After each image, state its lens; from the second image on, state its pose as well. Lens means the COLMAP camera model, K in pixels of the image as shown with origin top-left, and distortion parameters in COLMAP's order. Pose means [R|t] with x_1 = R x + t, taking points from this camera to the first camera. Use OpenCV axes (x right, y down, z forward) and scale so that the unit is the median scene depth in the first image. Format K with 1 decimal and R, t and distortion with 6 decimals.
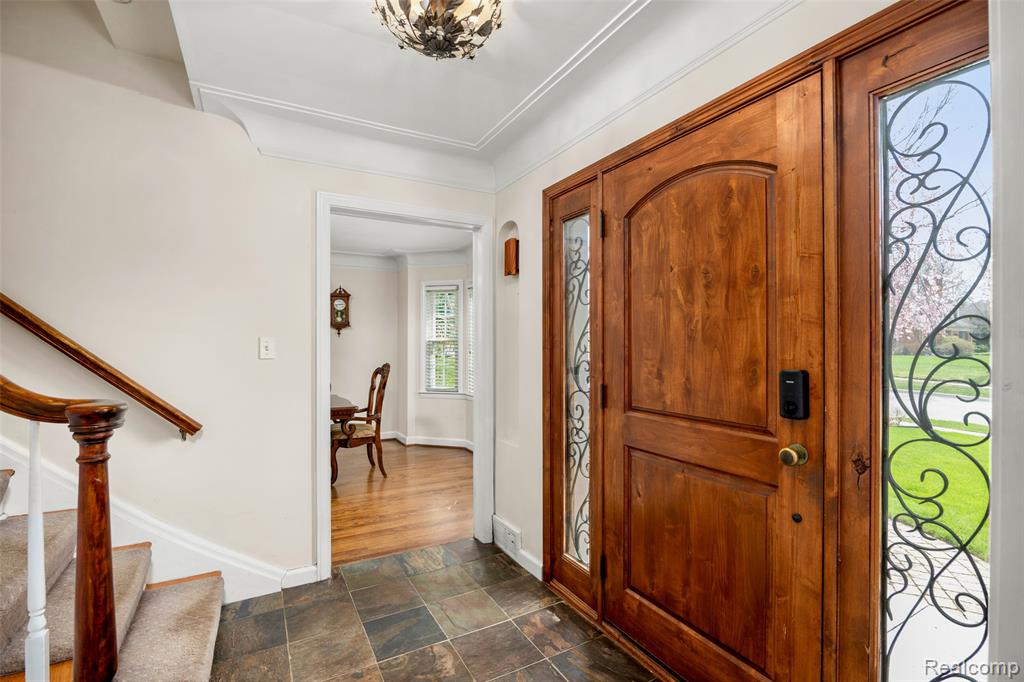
lens RADIAL K [[485.0, 0, 513.6], [0, 485.0, 345.5], [0, 0, 1]] dist [-0.011353, 0.000144]
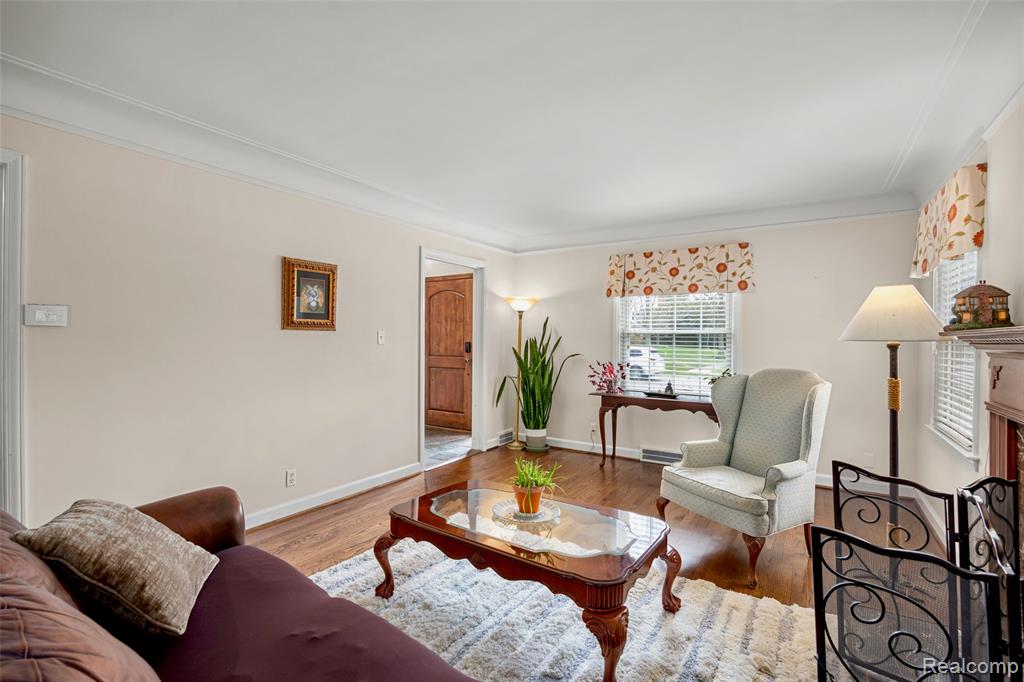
lens RADIAL K [[451.5, 0, 496.7], [0, 451.5, 335.7], [0, 0, 1]] dist [-0.024206, 0.000080]
pose [[0.899731, 0.004264, 0.436425, -0.837541], [-0.004128, 0.999991, -0.001259, -0.003873], [-0.436426, -0.000669, 0.899740, -2.385741]]
